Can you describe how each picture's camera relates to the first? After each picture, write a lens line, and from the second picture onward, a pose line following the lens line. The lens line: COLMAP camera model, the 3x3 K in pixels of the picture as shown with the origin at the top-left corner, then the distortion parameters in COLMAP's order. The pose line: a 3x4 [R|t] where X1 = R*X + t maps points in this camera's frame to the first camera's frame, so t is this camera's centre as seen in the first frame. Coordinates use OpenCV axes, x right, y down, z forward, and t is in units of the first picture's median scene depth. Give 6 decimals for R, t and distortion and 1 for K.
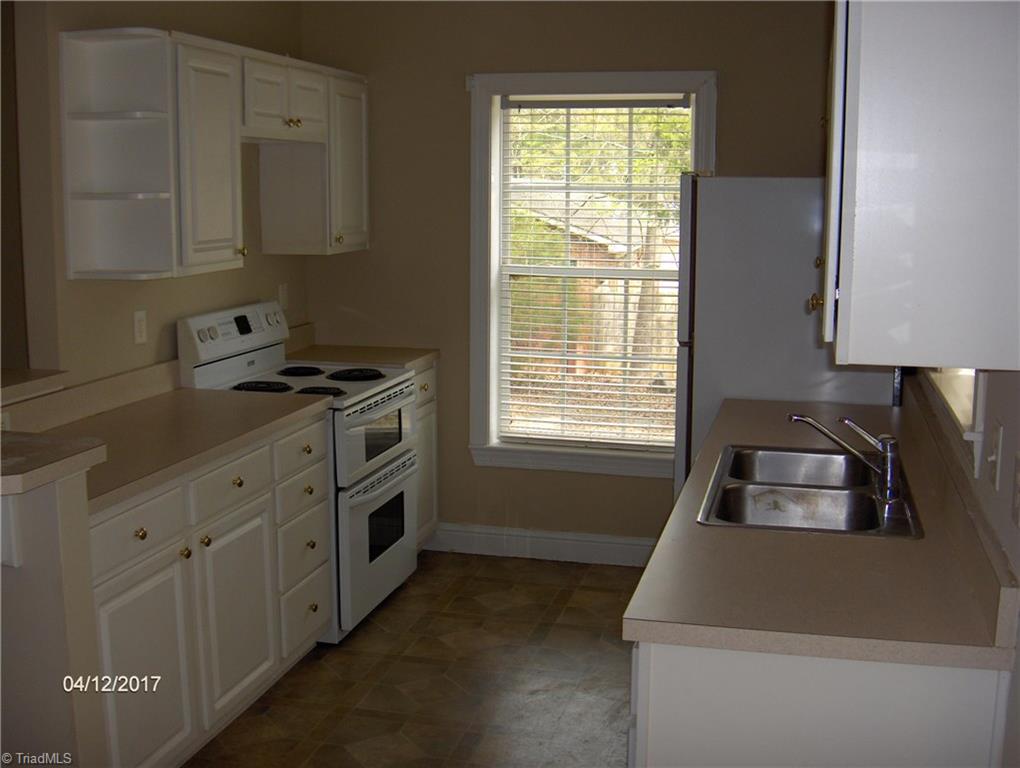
lens RADIAL K [[1253.5, 0, 510.2], [0, 1253.5, 380.3], [0, 0, 1]] dist [0.004070, 0.000000]
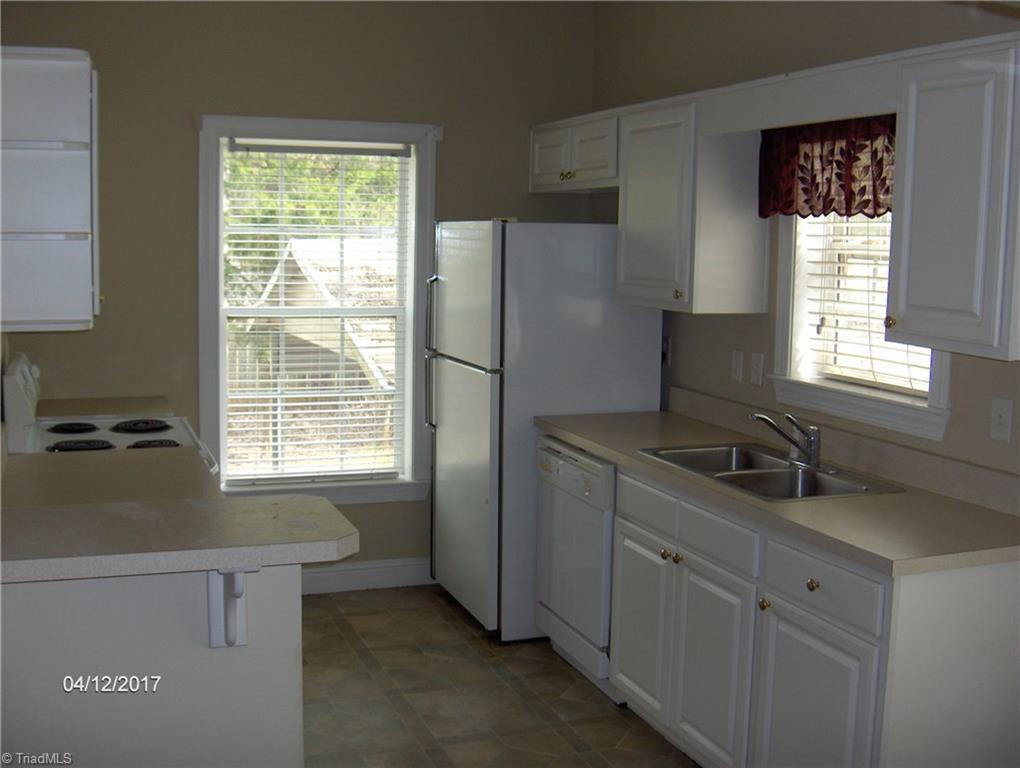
lens RADIAL K [[1253.5, 0, 508.0], [0, 1253.5, 387.7], [0, 0, 1]] dist [0.004070, 0.000000]
pose [[0.838349, -0.063366, 0.541439, -0.384772], [0.076143, 0.997096, -0.001204, -0.010699], [-0.539791, 0.042236, 0.840739, 0.048930]]
